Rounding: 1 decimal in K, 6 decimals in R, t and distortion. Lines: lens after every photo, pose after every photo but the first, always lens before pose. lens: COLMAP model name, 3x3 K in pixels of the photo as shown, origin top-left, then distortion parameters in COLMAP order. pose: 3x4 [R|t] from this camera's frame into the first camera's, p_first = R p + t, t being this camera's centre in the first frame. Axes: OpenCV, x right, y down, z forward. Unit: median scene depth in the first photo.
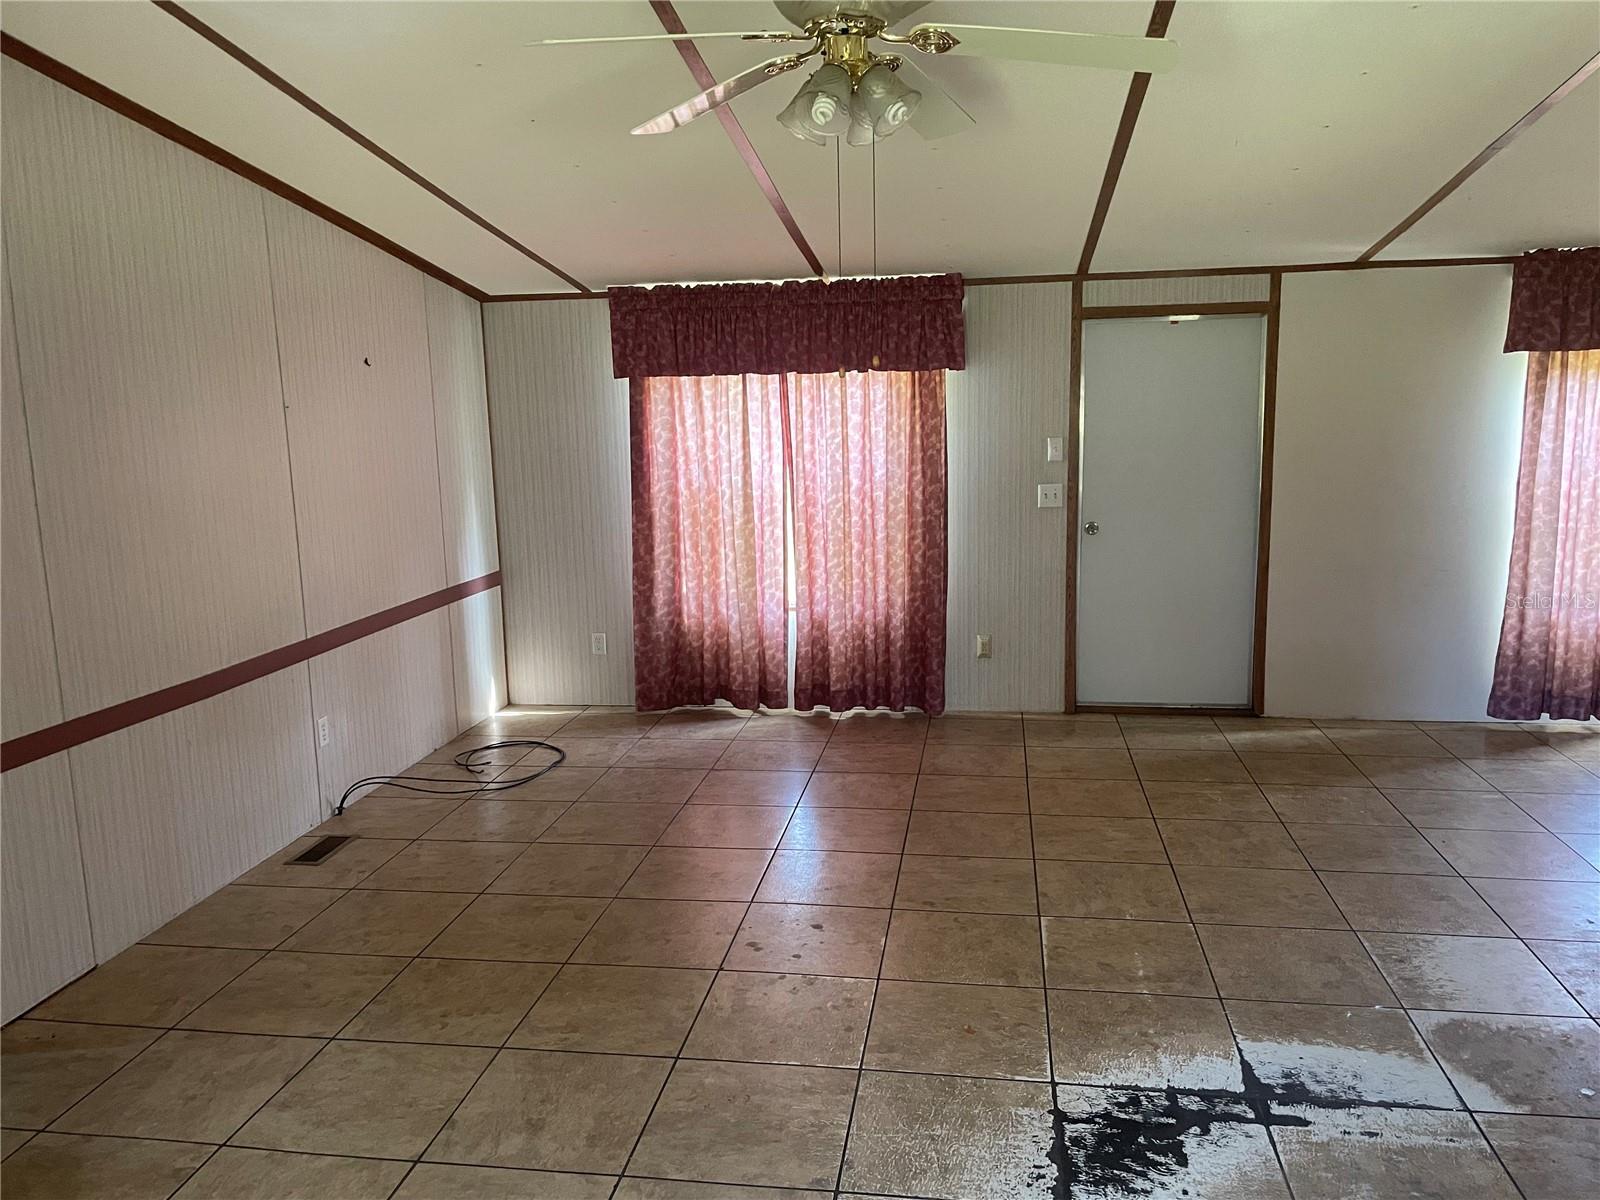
lens RADIAL K [[1211.8, 0, 809.3], [0, 1211.8, 605.1], [0, 0, 1]] dist [0.081687, -0.099525]
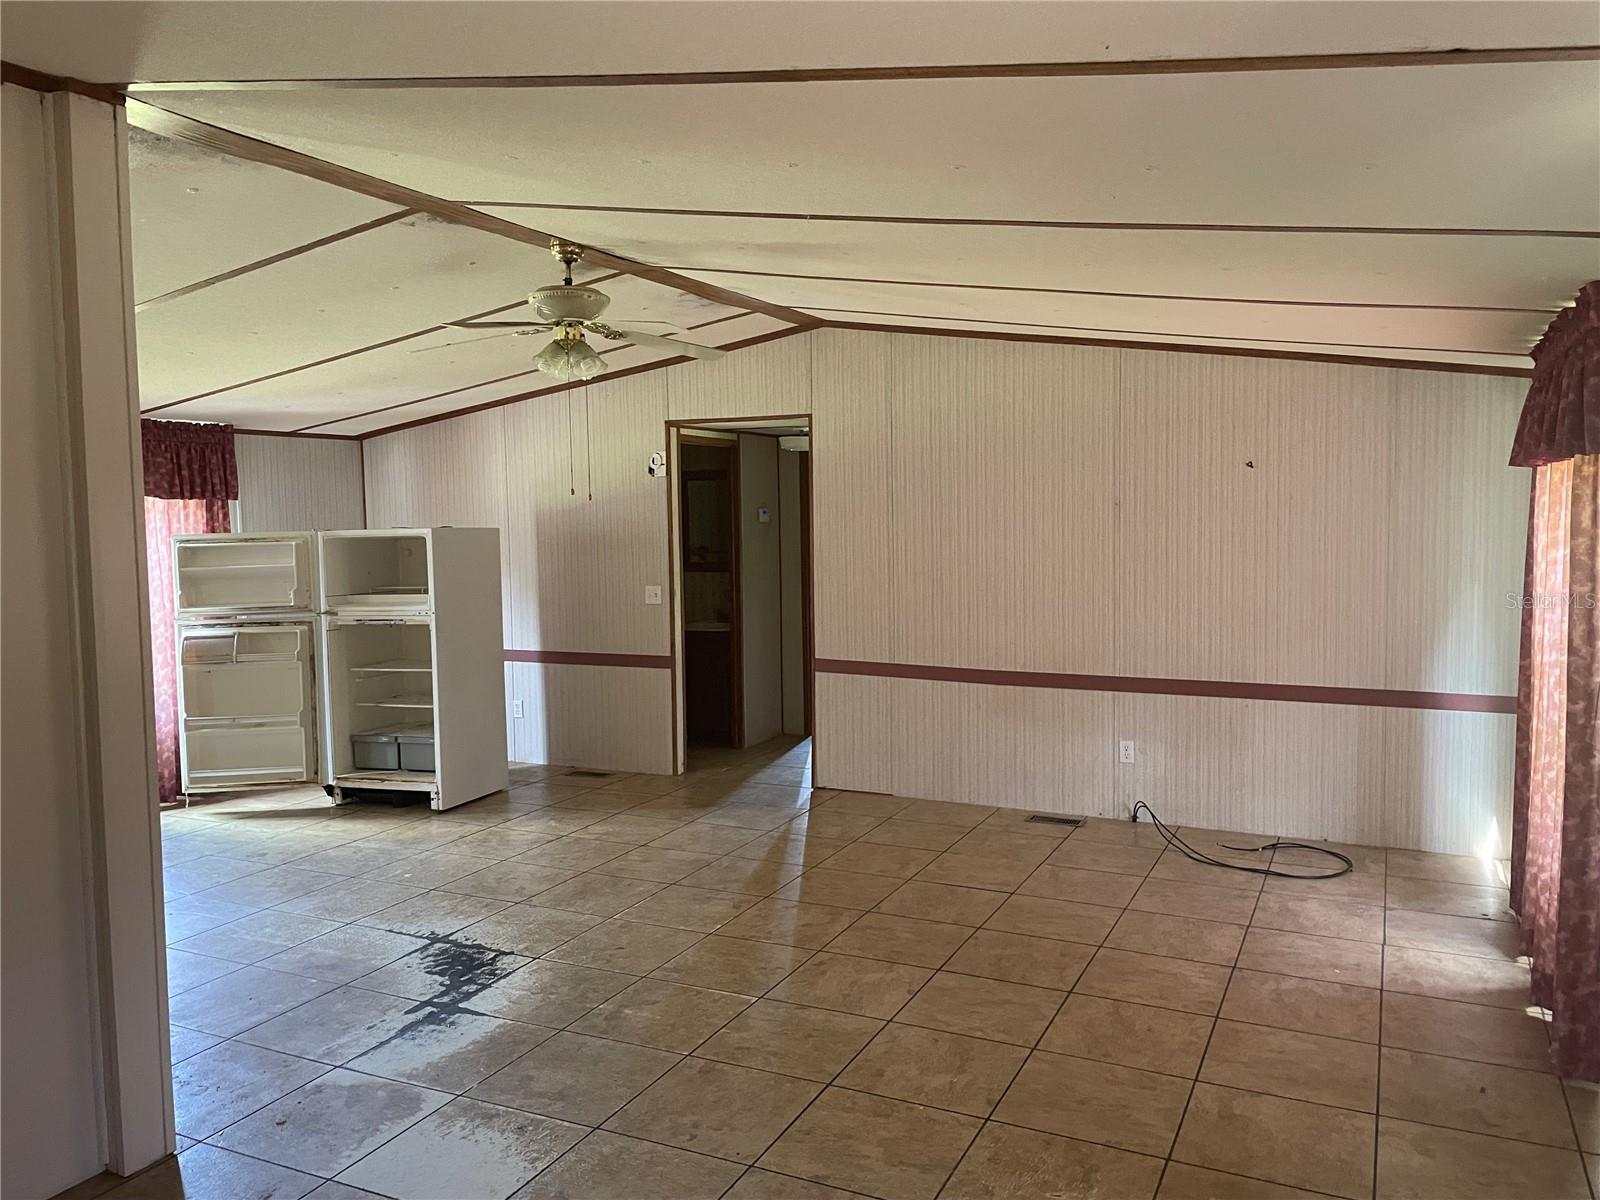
lens RADIAL K [[1211.8, 0, 809.3], [0, 1211.8, 605.1], [0, 0, 1]] dist [0.081687, -0.099525]
pose [[-0.296401, 0.103387, -0.949451, 1.381993], [-0.144358, 0.977852, 0.151545, -0.296064], [0.944091, 0.181979, -0.274912, 1.528080]]
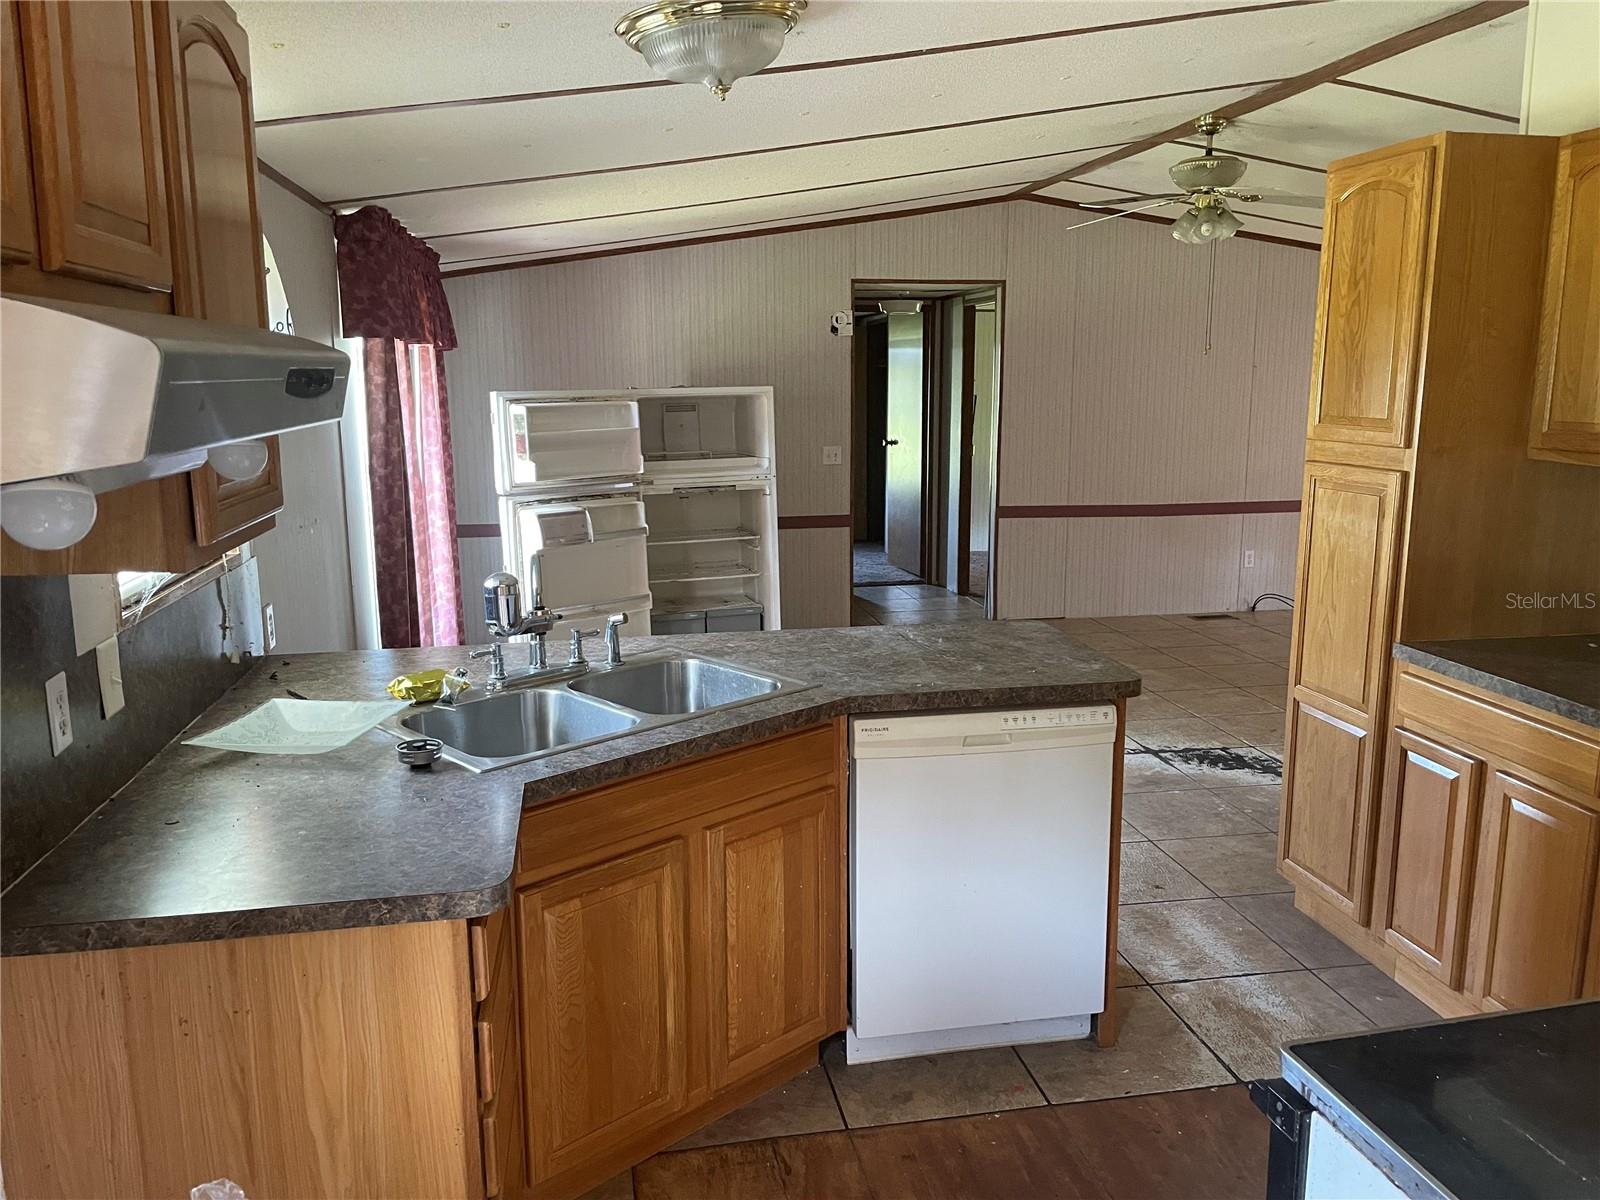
lens RADIAL K [[1211.8, 0, 809.3], [0, 1211.8, 605.1], [0, 0, 1]] dist [0.081687, -0.099525]
pose [[0.334154, 0.195456, -0.922029, 1.478239], [-0.164434, 0.975348, 0.147166, 0.025134], [0.928064, 0.102437, 0.358056, -0.253666]]
